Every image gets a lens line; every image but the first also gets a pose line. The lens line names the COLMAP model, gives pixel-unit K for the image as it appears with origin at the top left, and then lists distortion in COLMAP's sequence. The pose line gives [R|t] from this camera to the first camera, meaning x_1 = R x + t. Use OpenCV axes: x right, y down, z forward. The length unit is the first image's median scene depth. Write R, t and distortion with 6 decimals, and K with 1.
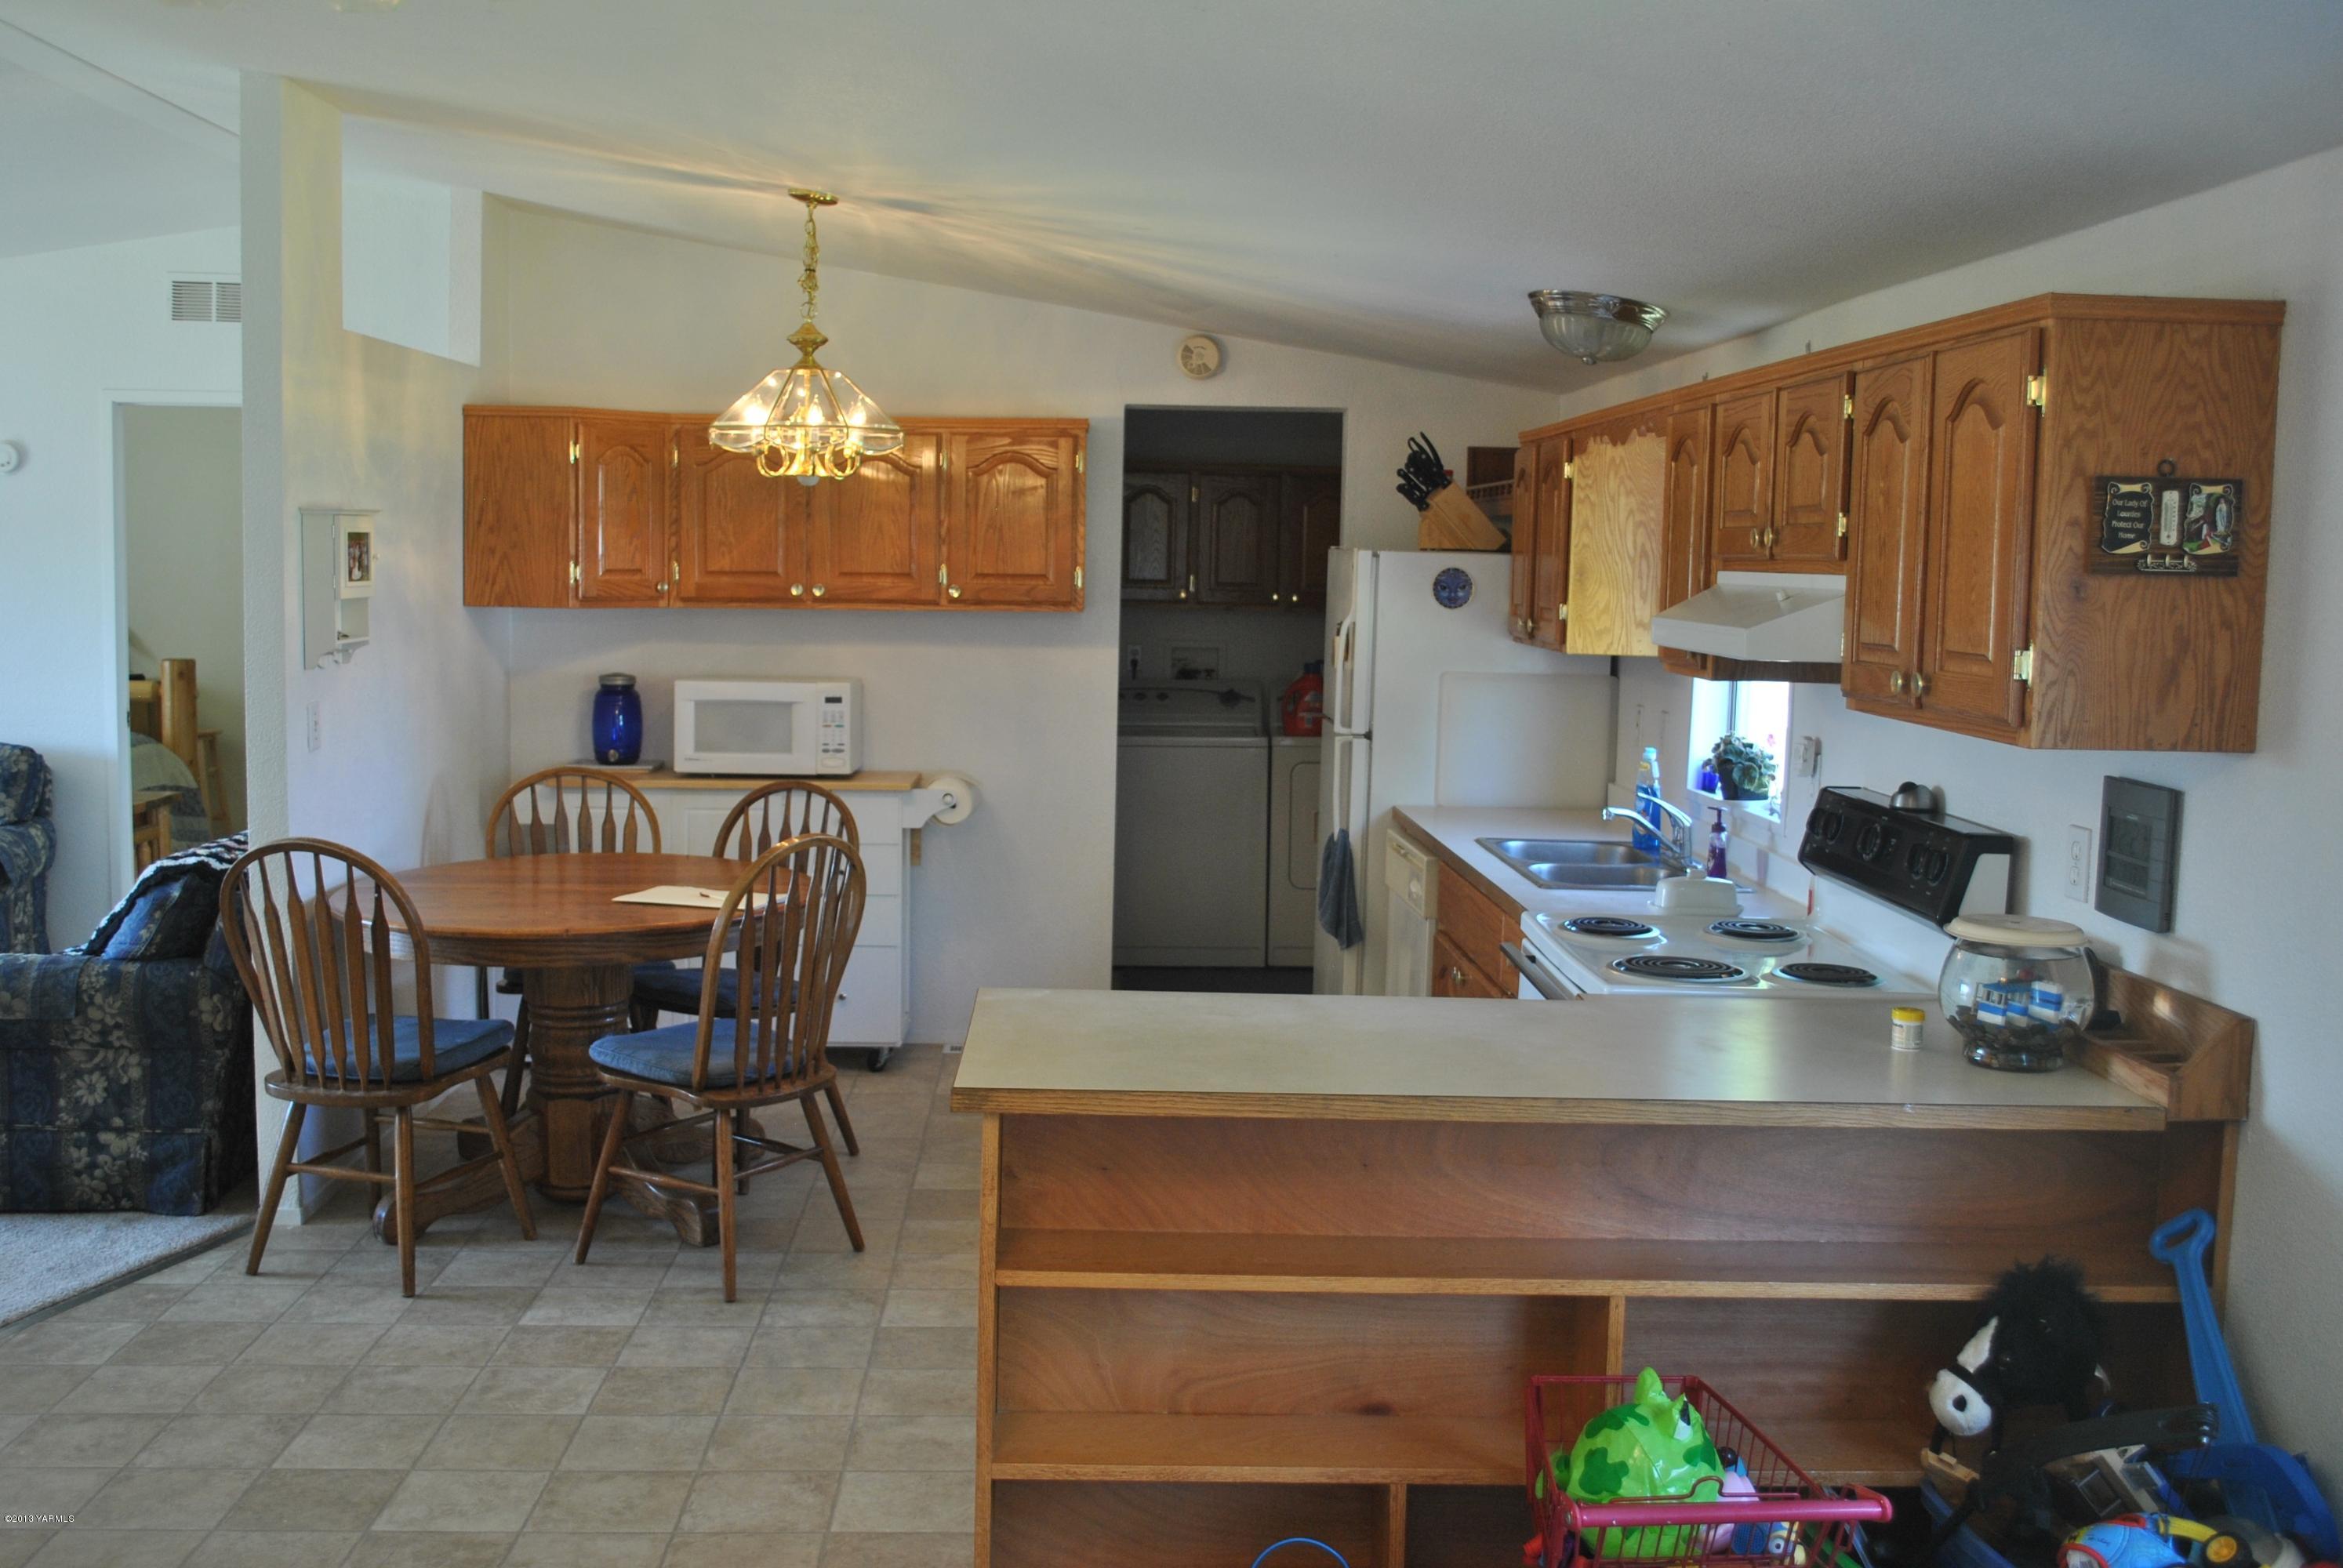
lens RADIAL K [[2169.3, 0, 1171.5], [0, 2169.3, 784.0], [0, 0, 1]] dist [-0.054684, -0.016262]
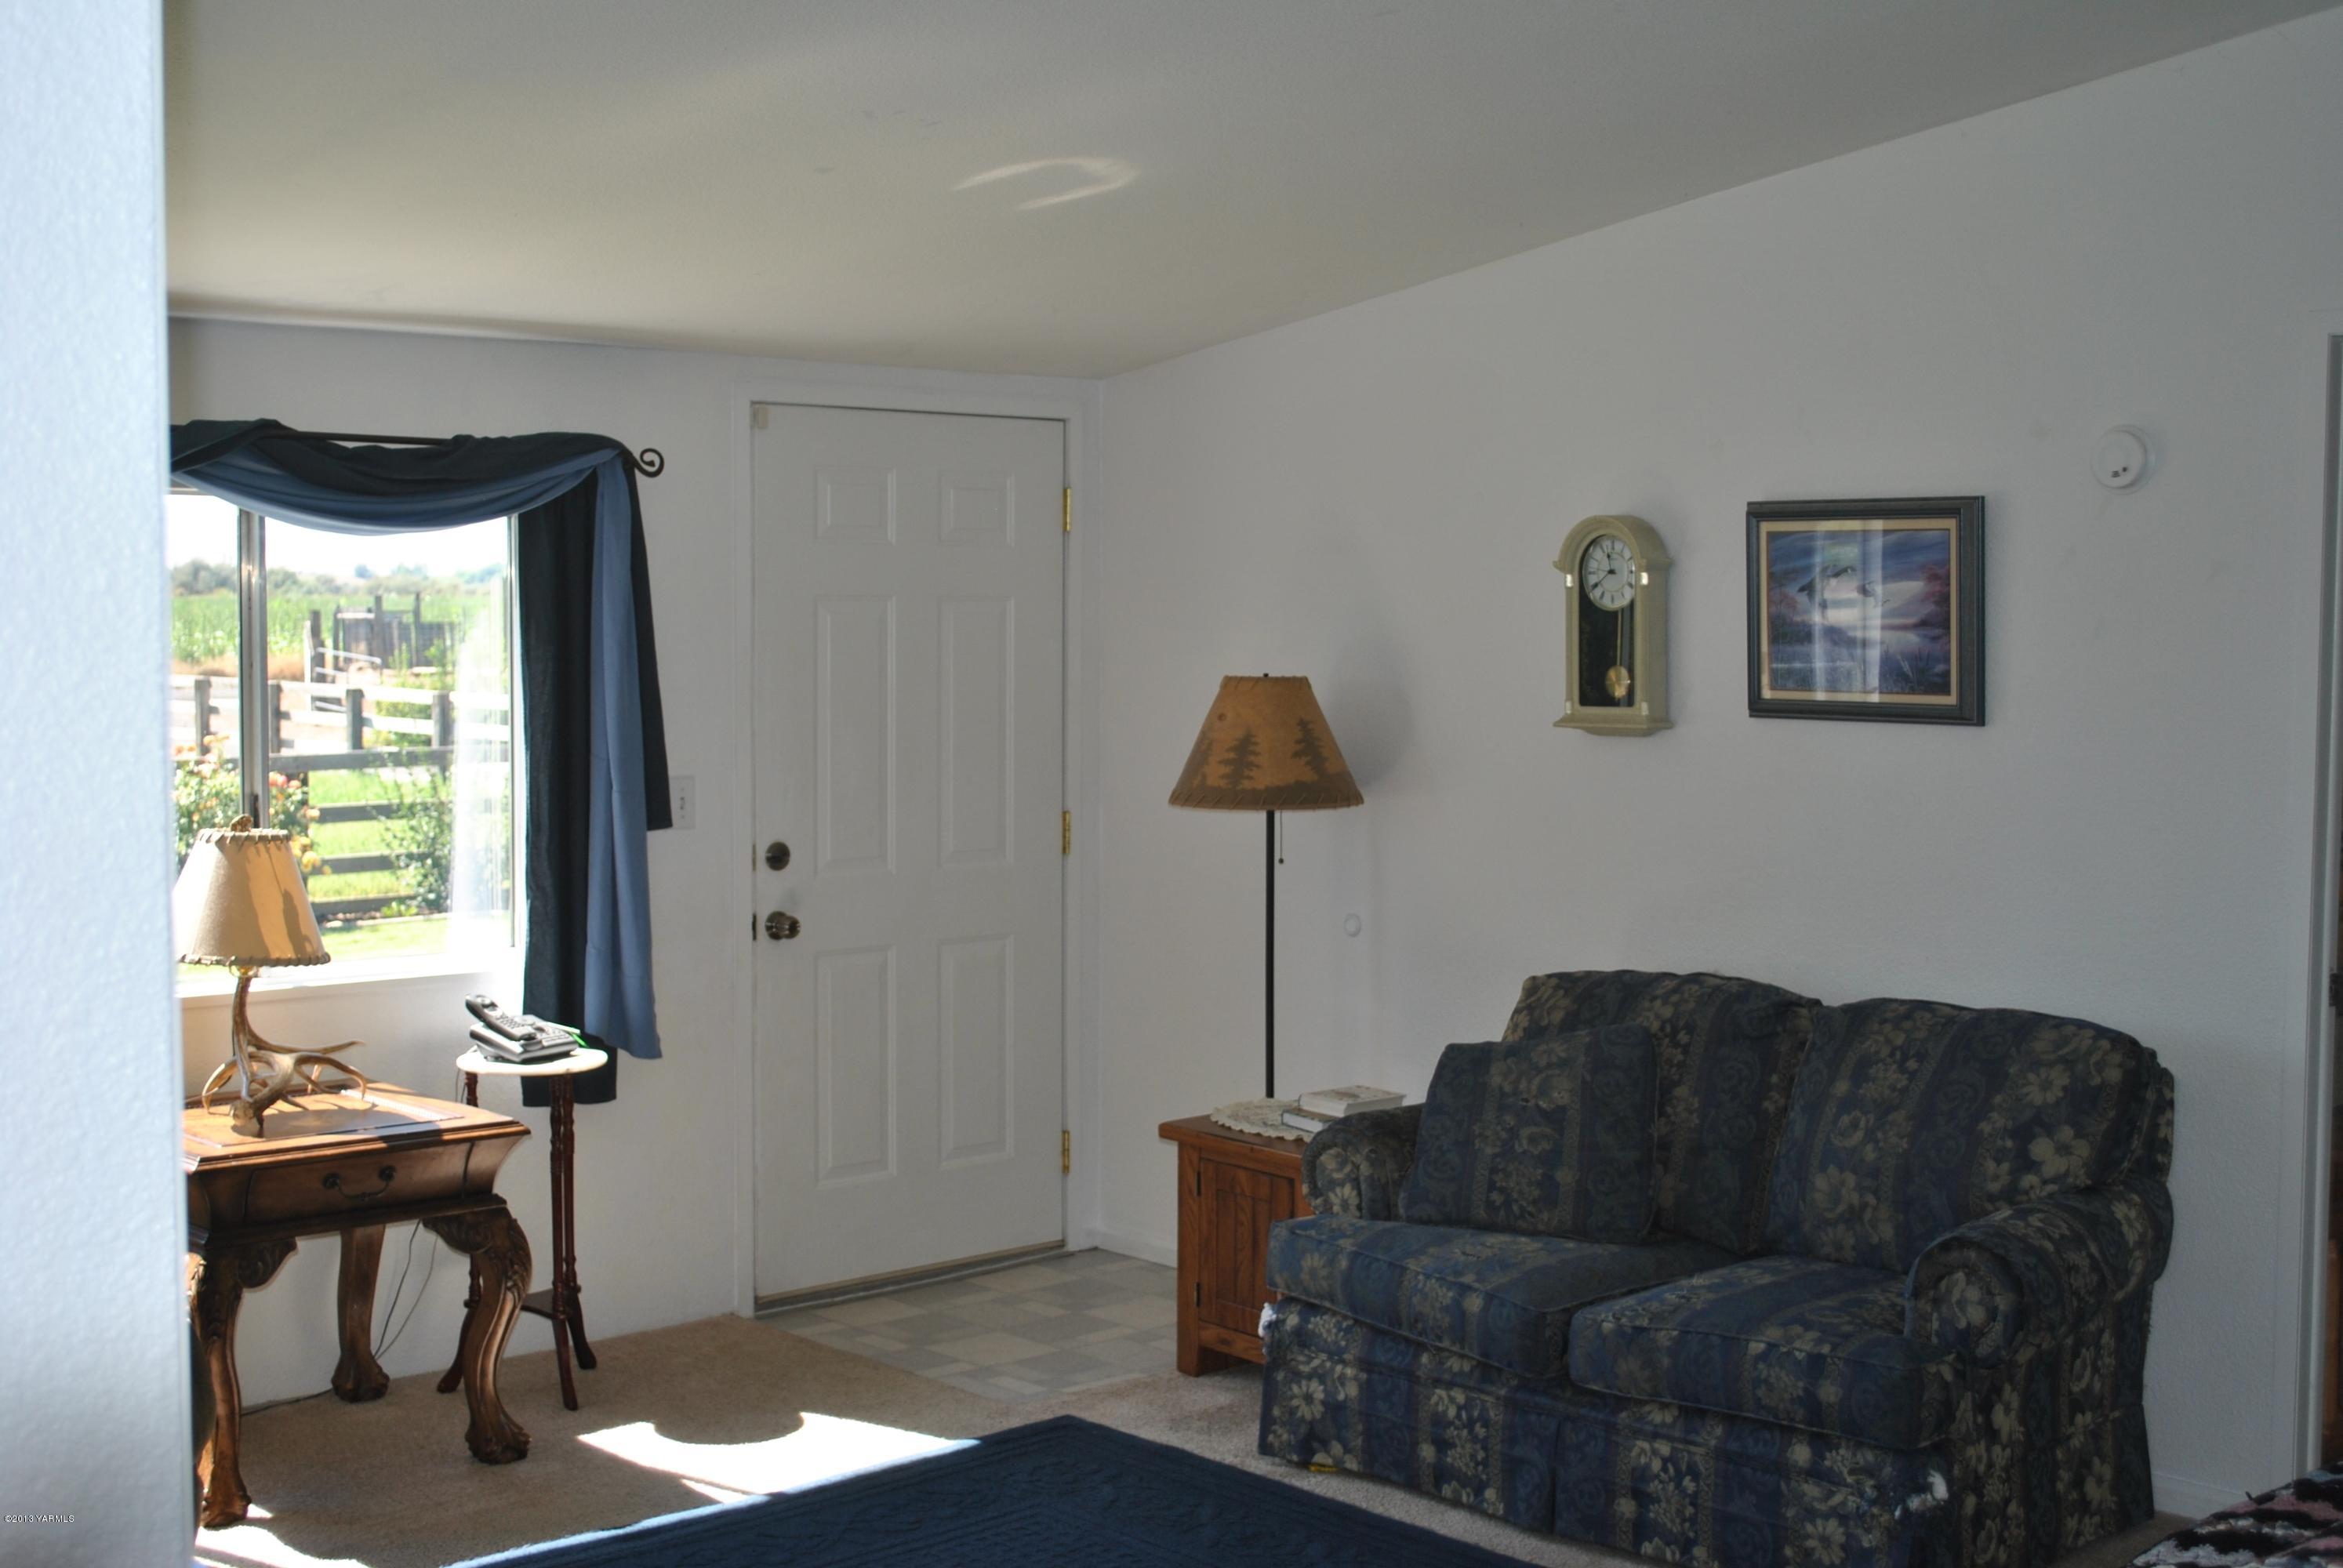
lens RADIAL K [[2922.7, 0, 1171.5], [0, 2922.7, 784.0], [0, 0, 1]] dist [-0.015818, -0.023666]
pose [[0.635641, 0.033151, -0.771273, -0.228406], [-0.073337, 0.997152, -0.017581, -0.070125], [0.768494, 0.067738, 0.636262, 0.576783]]
